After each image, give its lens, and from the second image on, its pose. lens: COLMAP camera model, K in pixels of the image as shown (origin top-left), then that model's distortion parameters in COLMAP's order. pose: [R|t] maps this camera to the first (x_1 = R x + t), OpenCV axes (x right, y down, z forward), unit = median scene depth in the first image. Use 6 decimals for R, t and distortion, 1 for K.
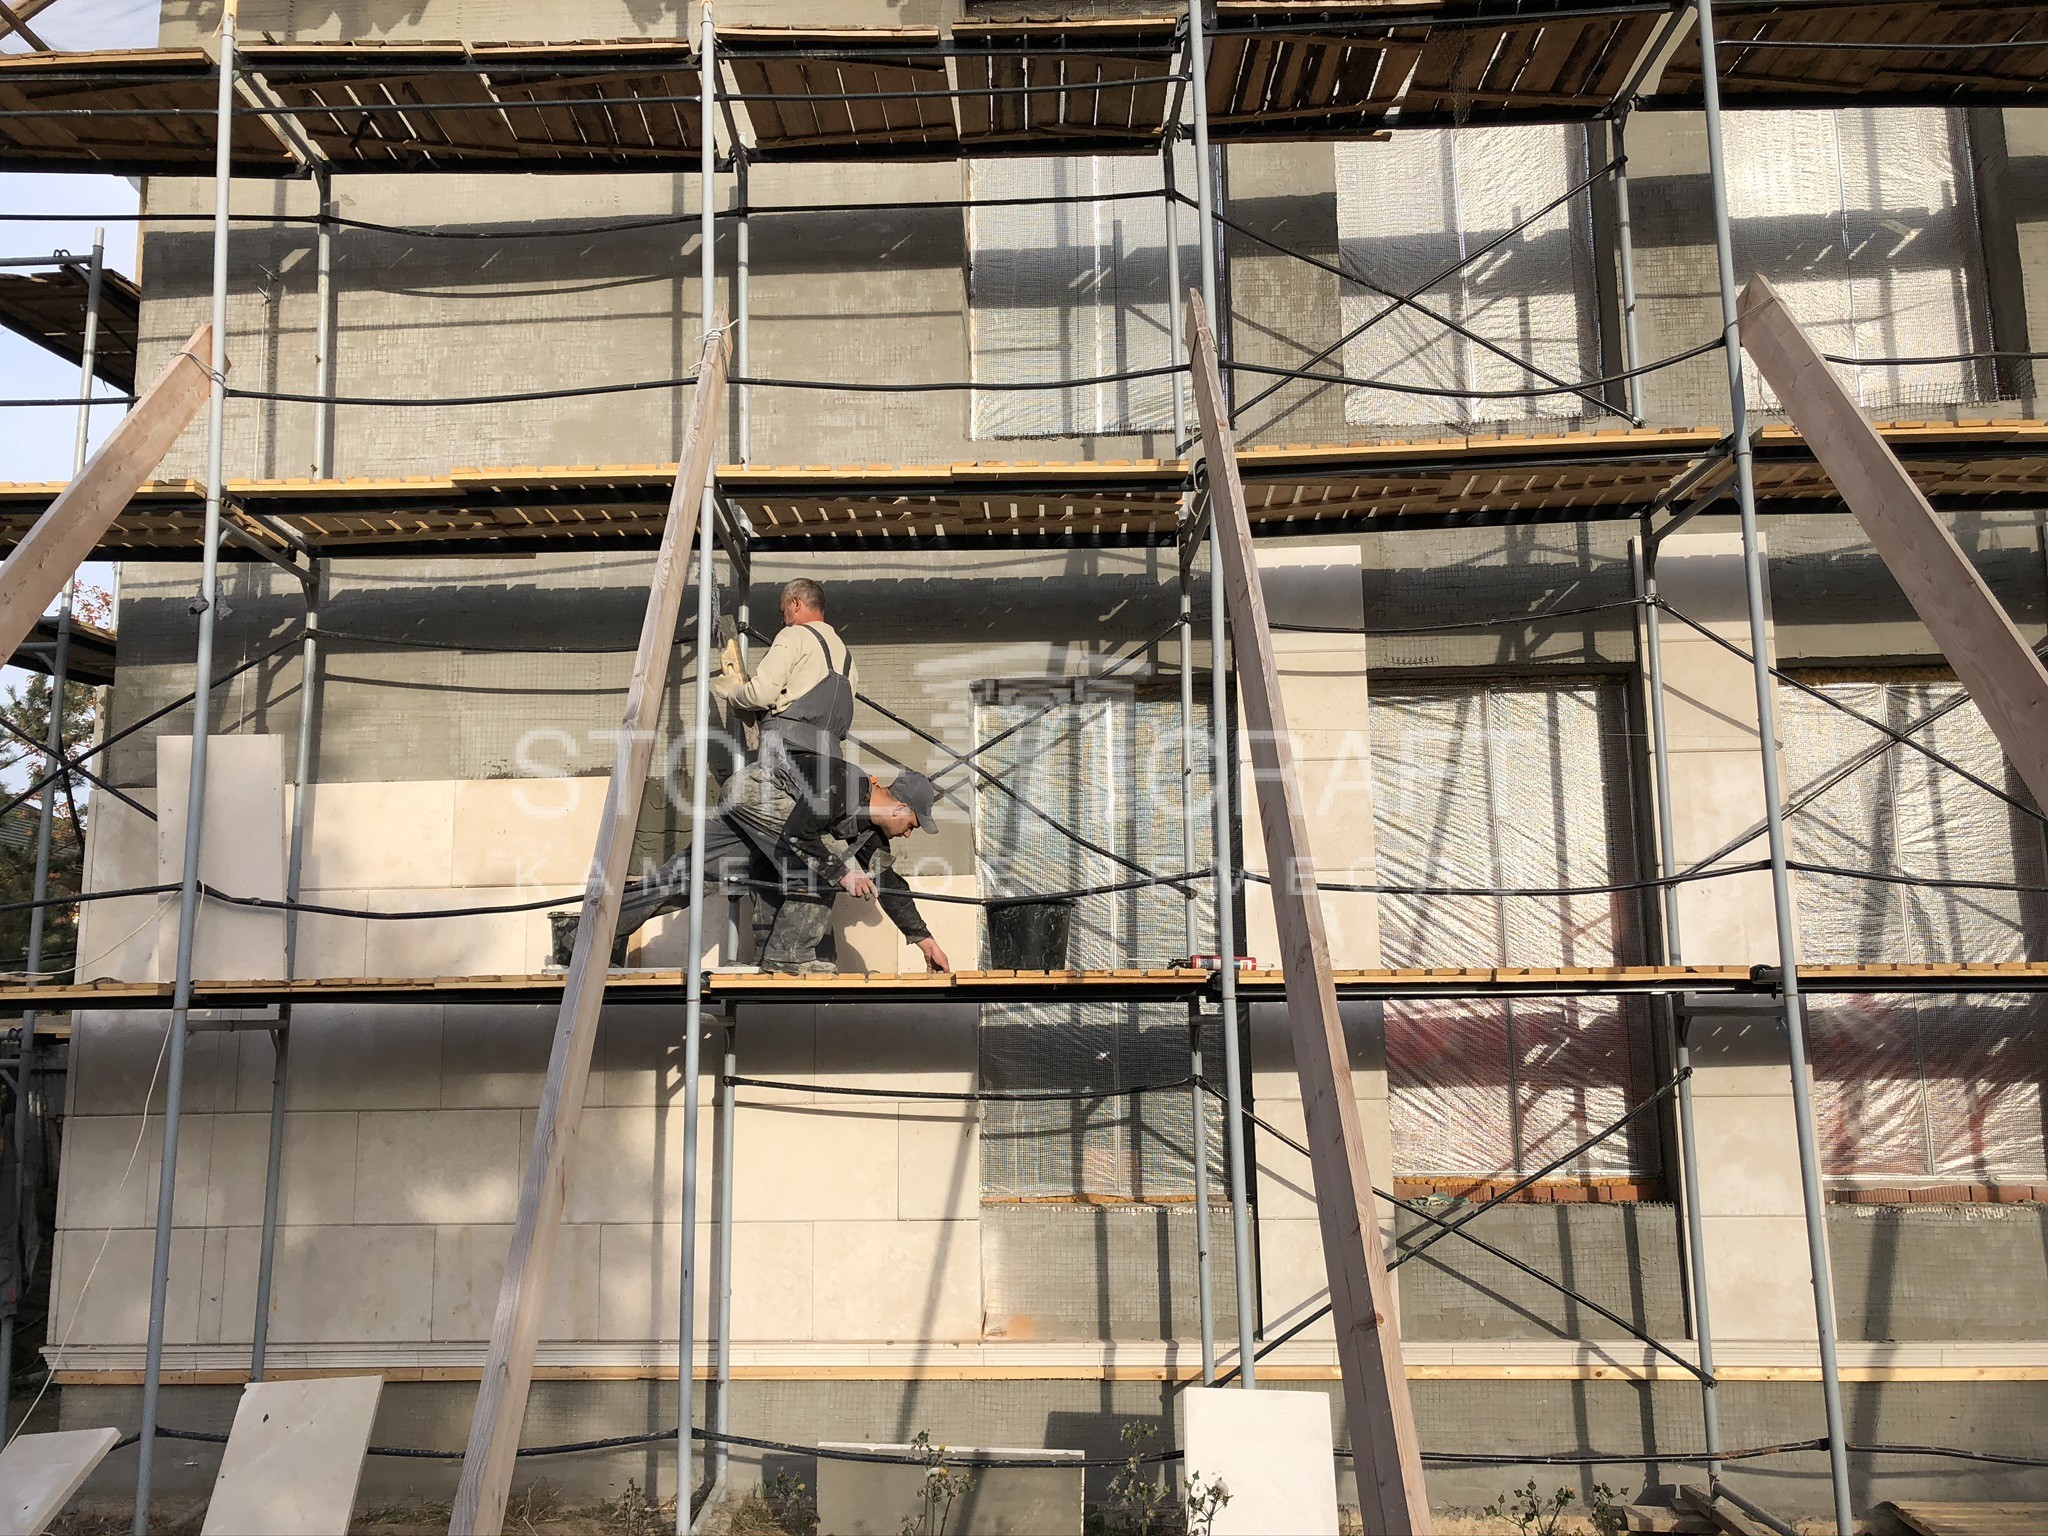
lens RADIAL K [[1728.6, 0, 1024.0], [0, 1728.6, 768.0], [0, 0, 1]] dist [0.006698, 0.007384]
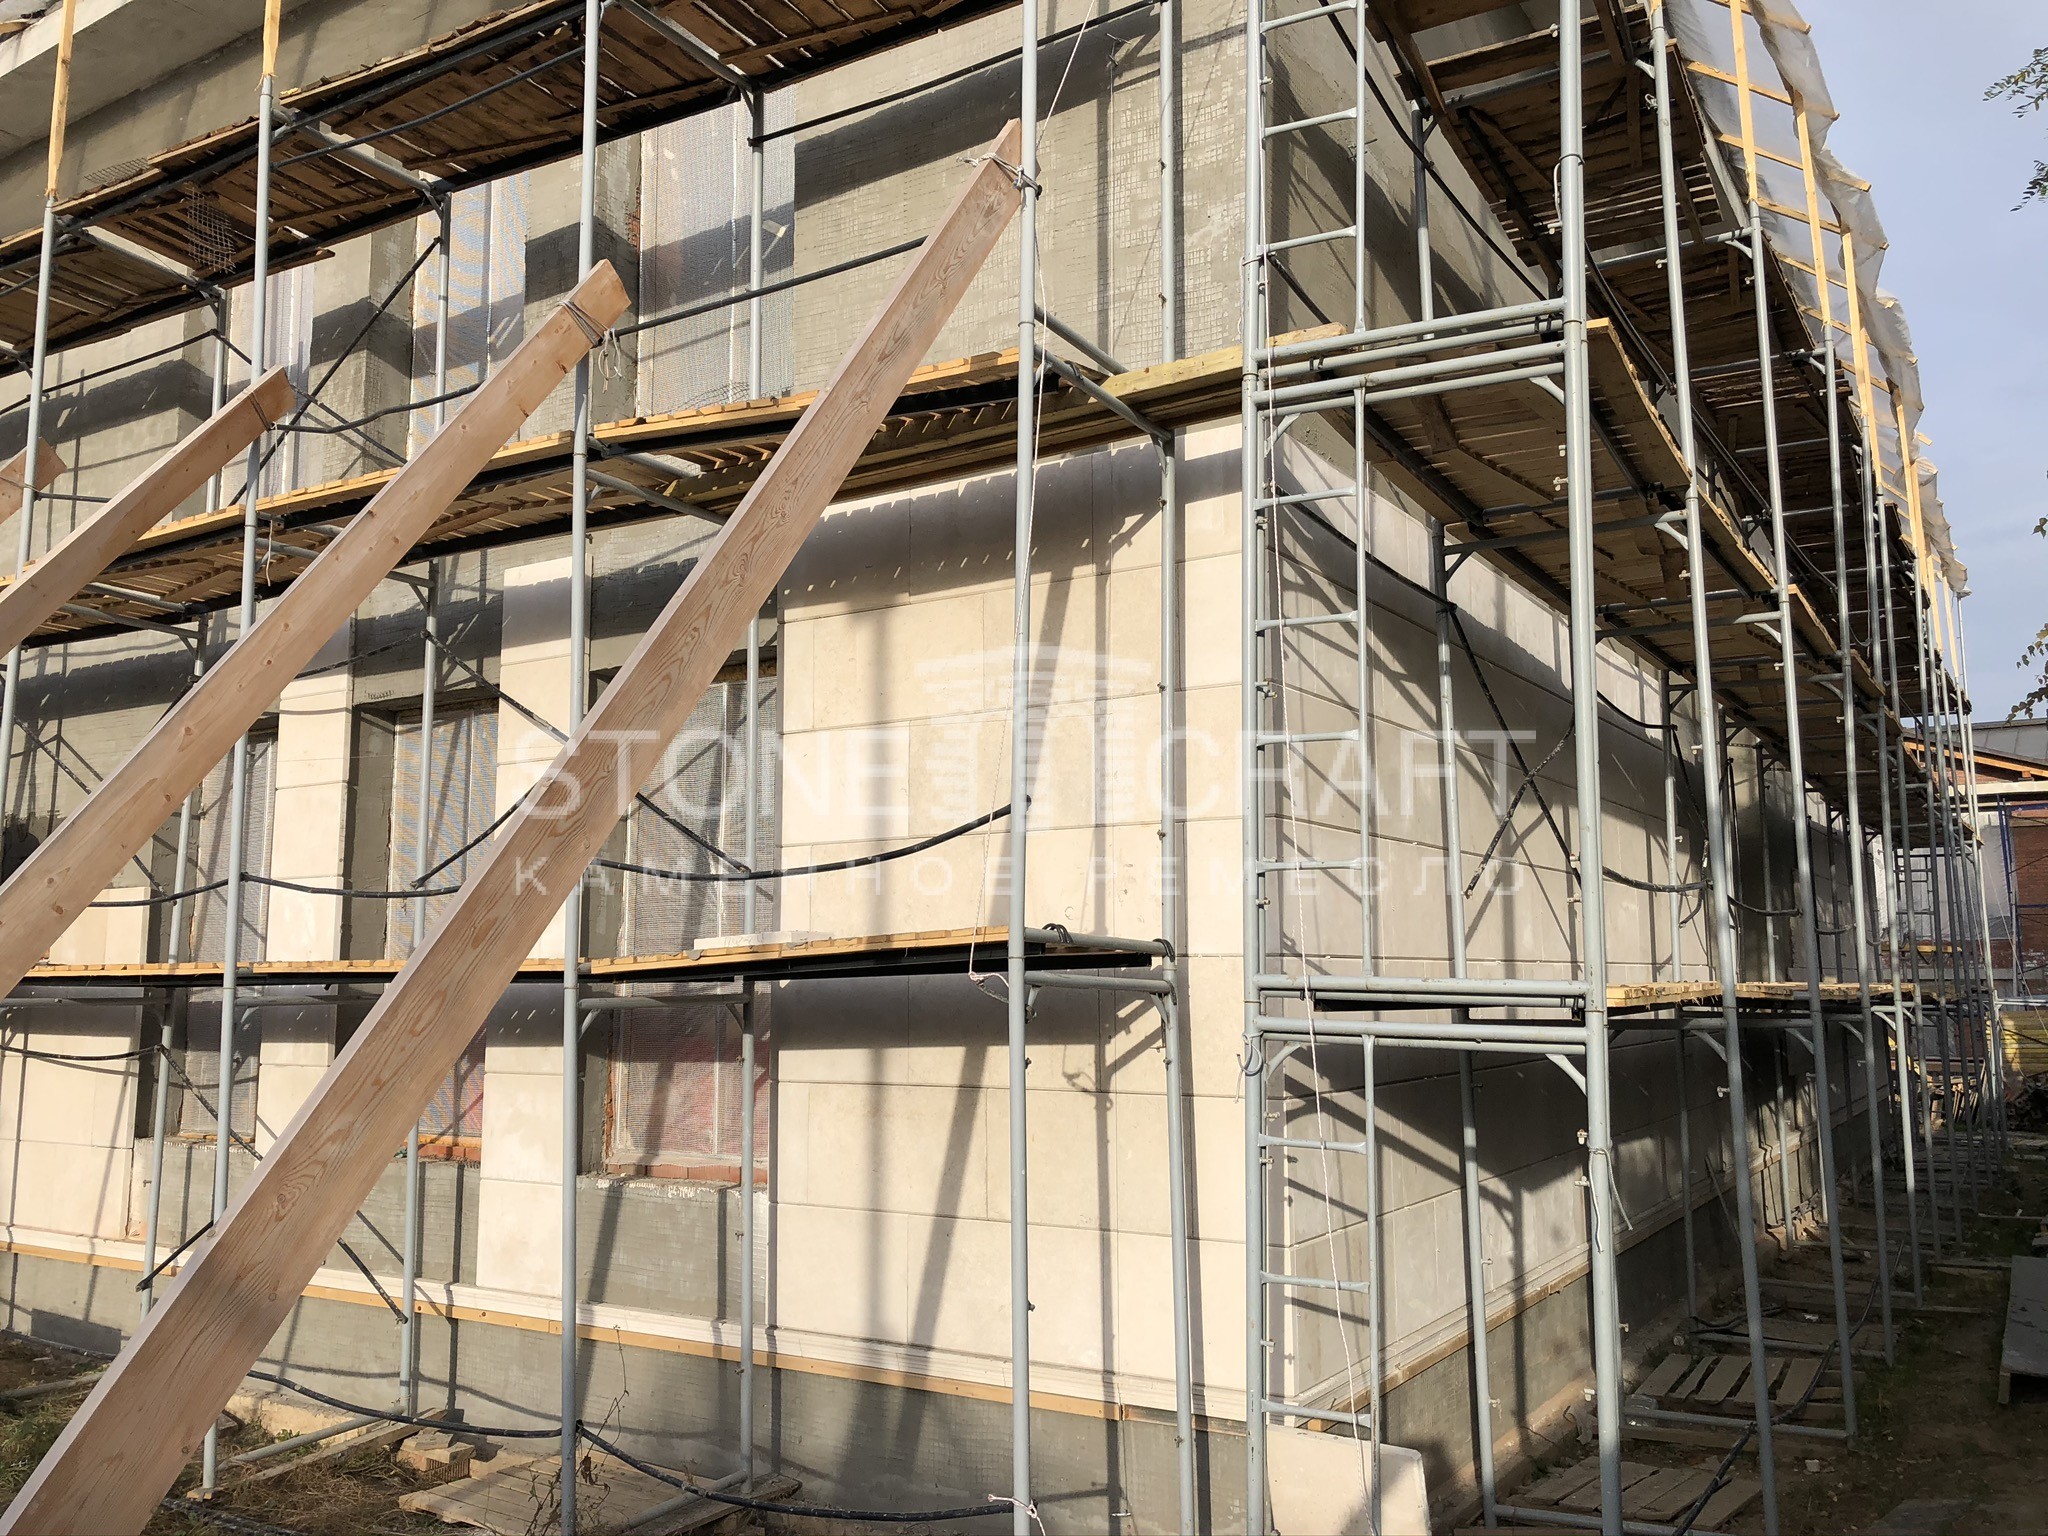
lens RADIAL K [[1728.6, 0, 1024.0], [0, 1728.6, 768.0], [0, 0, 1]] dist [0.006698, 0.007384]
pose [[0.873984, -0.052472, -0.483113, 1.180232], [0.064838, 0.997856, 0.008917, 0.004969], [0.481609, -0.039117, 0.875513, 0.183522]]
